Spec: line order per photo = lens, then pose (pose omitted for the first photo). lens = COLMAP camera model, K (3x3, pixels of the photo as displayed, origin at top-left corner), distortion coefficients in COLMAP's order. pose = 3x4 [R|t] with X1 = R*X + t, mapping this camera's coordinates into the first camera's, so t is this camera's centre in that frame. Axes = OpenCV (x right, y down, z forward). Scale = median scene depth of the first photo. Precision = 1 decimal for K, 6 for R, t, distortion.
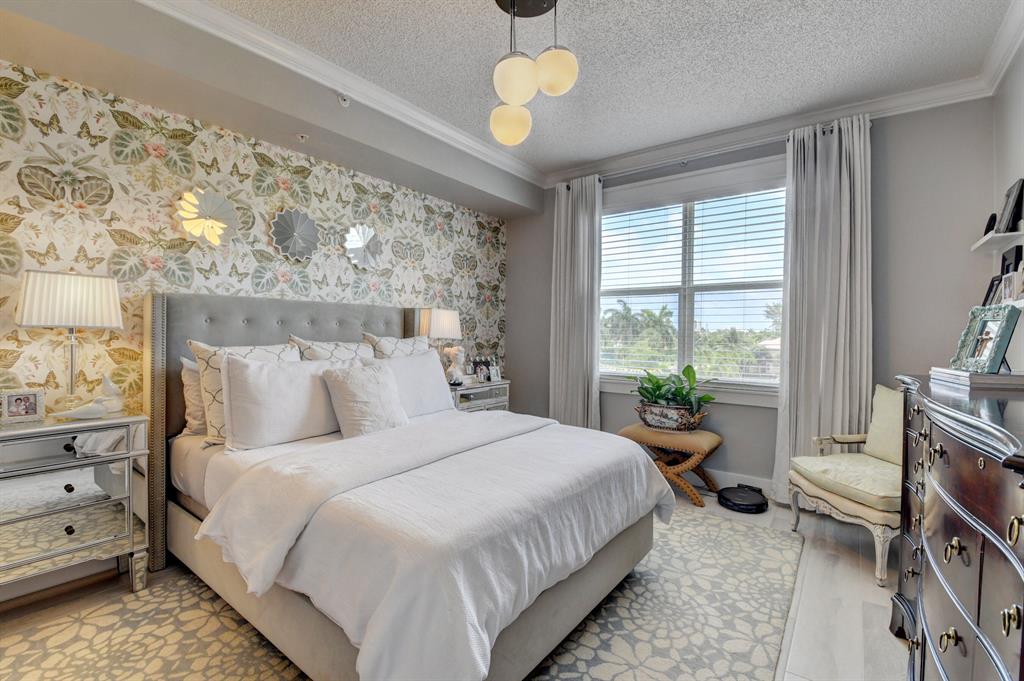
lens RADIAL K [[450.7, 0, 508.2], [0, 450.7, 337.1], [0, 0, 1]] dist [0.005301, -0.017900]
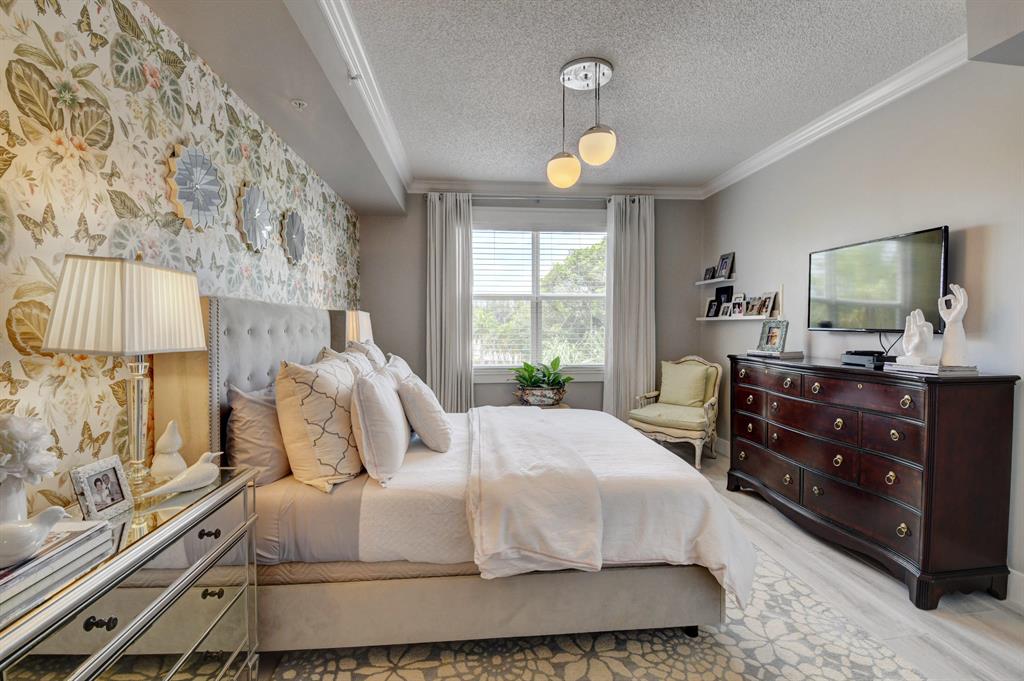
lens RADIAL K [[450.7, 0, 505.5], [0, 450.7, 333.7], [0, 0, 1]] dist [0.005301, -0.017900]
pose [[0.733408, -0.021763, 0.679441, -0.901312], [0.012176, 0.999748, 0.018880, -0.046552], [-0.679680, -0.005574, 0.733488, 0.170356]]
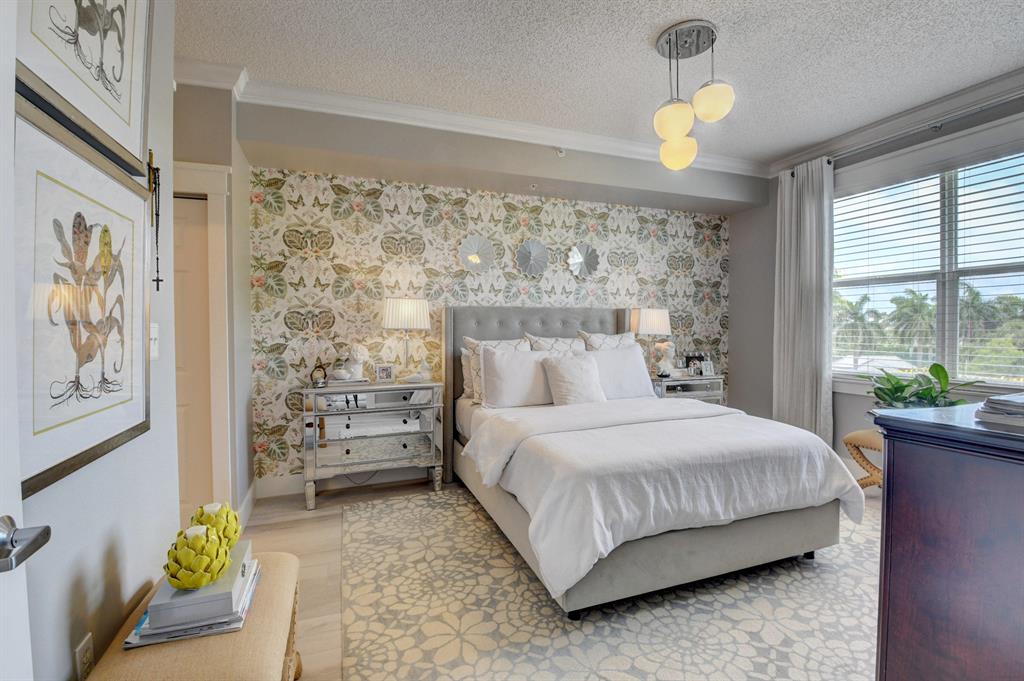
lens RADIAL K [[450.7, 0, 507.8], [0, 450.7, 336.2], [0, 0, 1]] dist [0.005301, -0.017900]
pose [[0.845543, -0.004820, -0.533886, 0.237647], [0.006619, 0.999977, 0.001455, 0.004089], [0.533867, -0.004764, 0.845555, -0.223345]]
